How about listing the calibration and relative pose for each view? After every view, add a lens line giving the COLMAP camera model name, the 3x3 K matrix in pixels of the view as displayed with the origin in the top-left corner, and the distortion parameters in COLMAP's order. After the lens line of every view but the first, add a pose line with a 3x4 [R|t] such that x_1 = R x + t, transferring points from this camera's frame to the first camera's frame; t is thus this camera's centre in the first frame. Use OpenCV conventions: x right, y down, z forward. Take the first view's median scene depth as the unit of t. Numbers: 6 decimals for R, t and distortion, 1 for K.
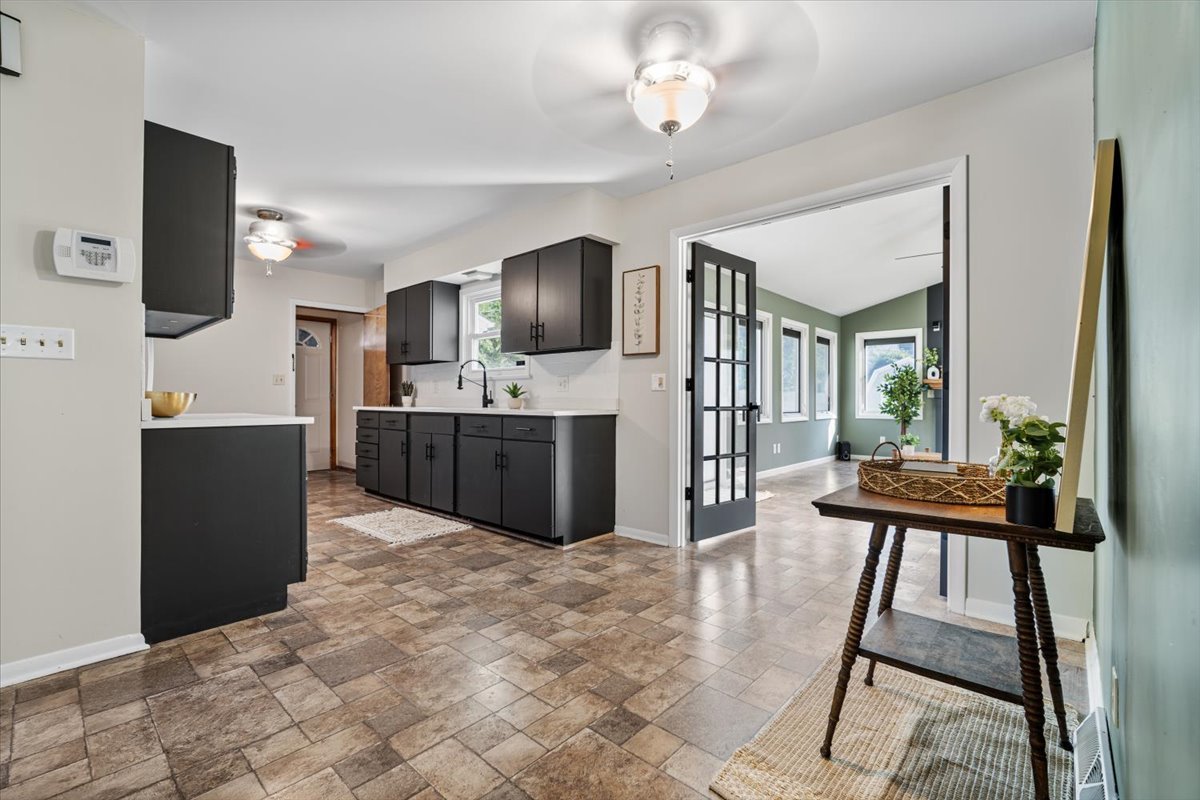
lens RADIAL K [[523.6, 0, 596.5], [0, 523.6, 400.7], [0, 0, 1]] dist [-0.018596, 0.006491]
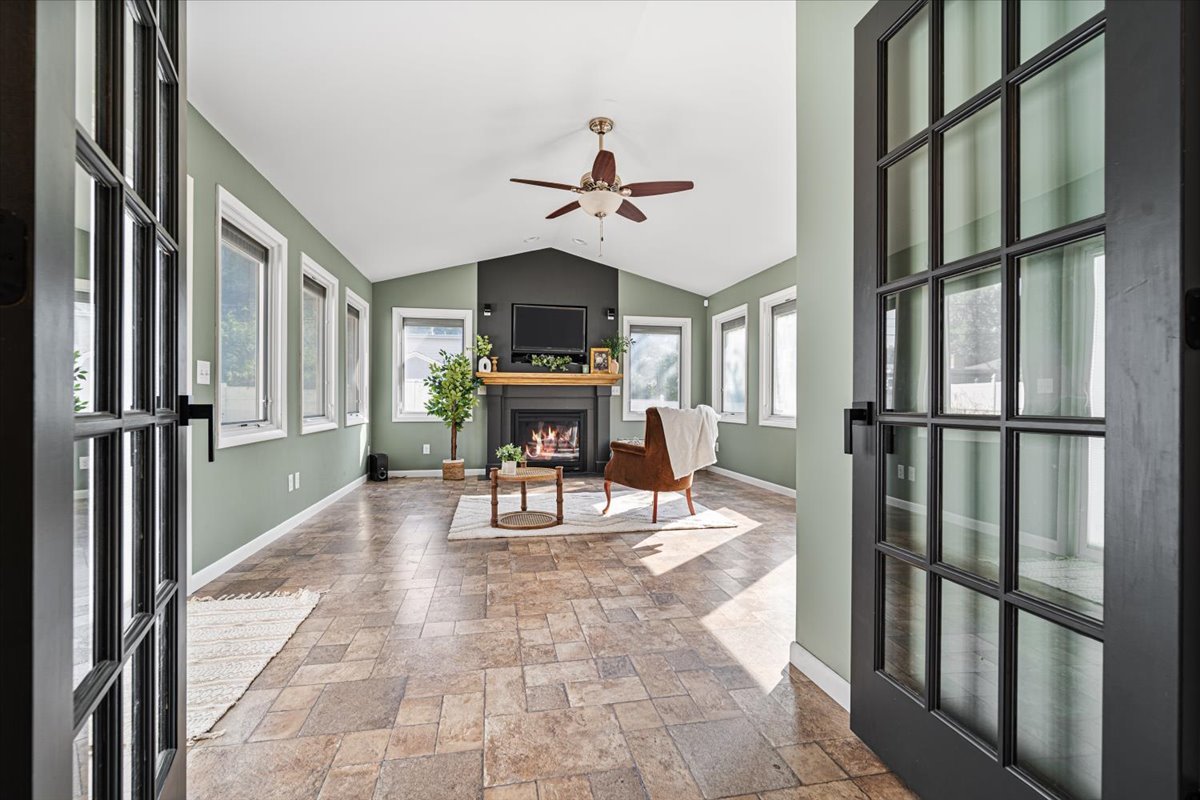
lens RADIAL K [[523.6, 0, 596.5], [0, 523.6, 400.7], [0, 0, 1]] dist [-0.018596, 0.006491]
pose [[0.591307, 0.000463, 0.806446, 0.125907], [-0.000914, 1.000000, 0.000096, 0.006310], [-0.806446, -0.000794, 0.591307, 0.602538]]
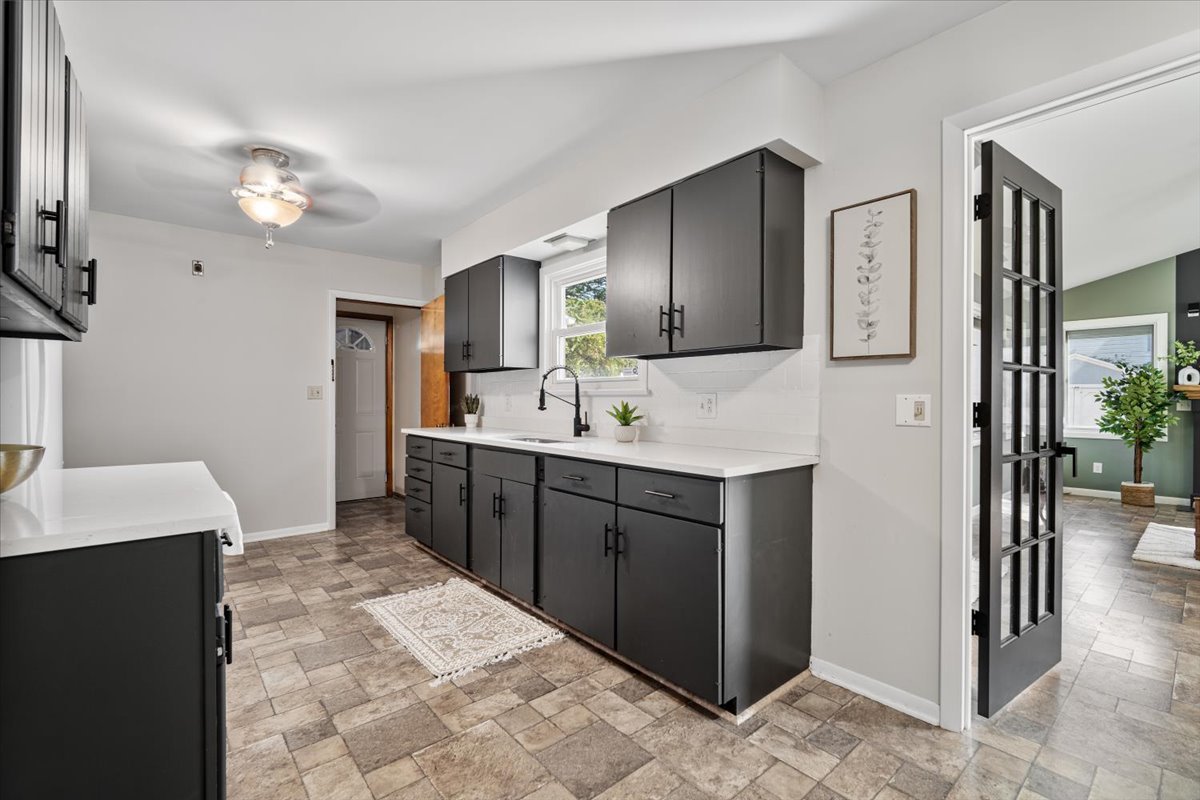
lens RADIAL K [[523.6, 0, 596.5], [0, 523.6, 400.7], [0, 0, 1]] dist [-0.018596, 0.006491]
pose [[0.991149, 0.000114, -0.132757, -0.099267], [0.000002, 1.000000, 0.000875, -0.034503], [0.132757, -0.000868, 0.991148, 0.330023]]
